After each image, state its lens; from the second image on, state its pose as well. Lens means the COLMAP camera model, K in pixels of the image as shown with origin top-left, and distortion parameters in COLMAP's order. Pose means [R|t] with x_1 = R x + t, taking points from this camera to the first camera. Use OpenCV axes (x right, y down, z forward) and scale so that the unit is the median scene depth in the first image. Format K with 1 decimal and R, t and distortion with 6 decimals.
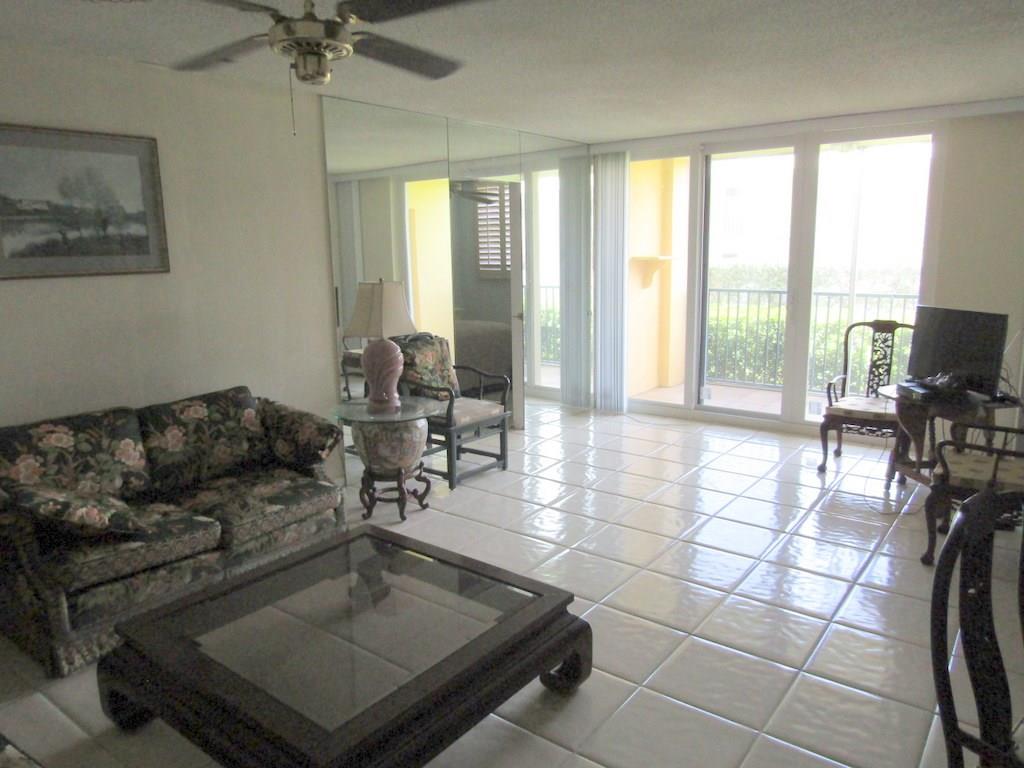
lens RADIAL K [[729.9, 0, 512.0], [0, 729.9, 384.0], [0, 0, 1]] dist [-0.008270, -0.001314]
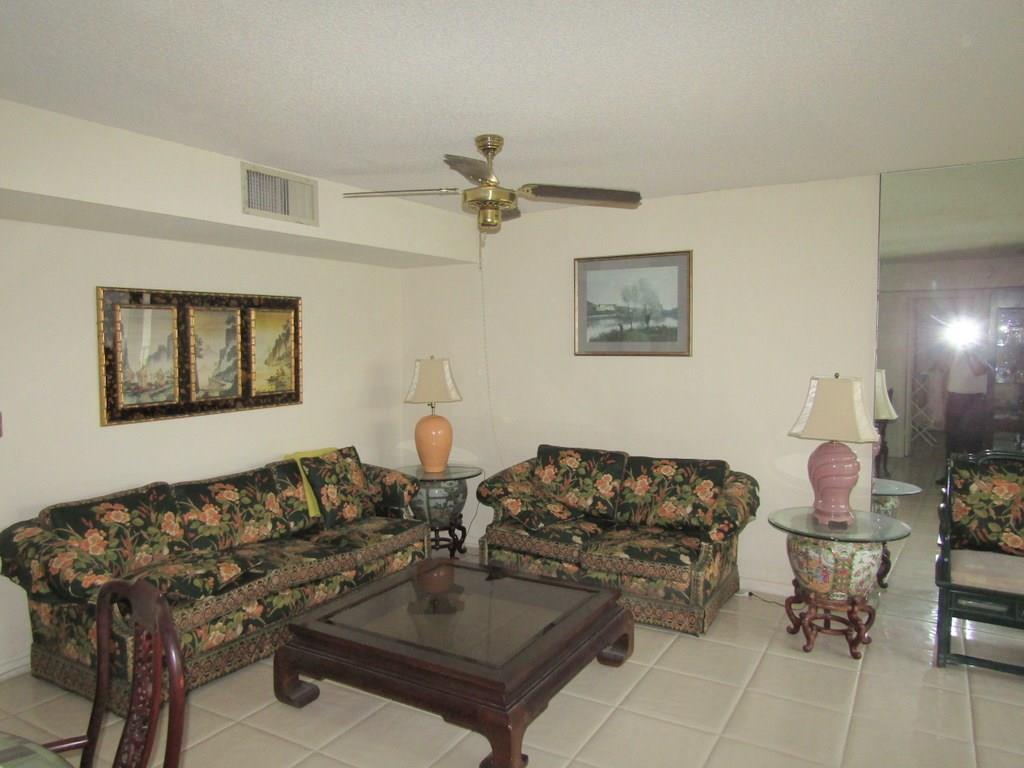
lens RADIAL K [[729.9, 0, 512.0], [0, 729.9, 384.0], [0, 0, 1]] dist [-0.008270, -0.001314]
pose [[0.127901, 0.074491, -0.988986, 0.775457], [-0.186838, 0.981131, 0.049736, -0.123060], [0.974029, 0.178419, 0.139405, 0.594997]]
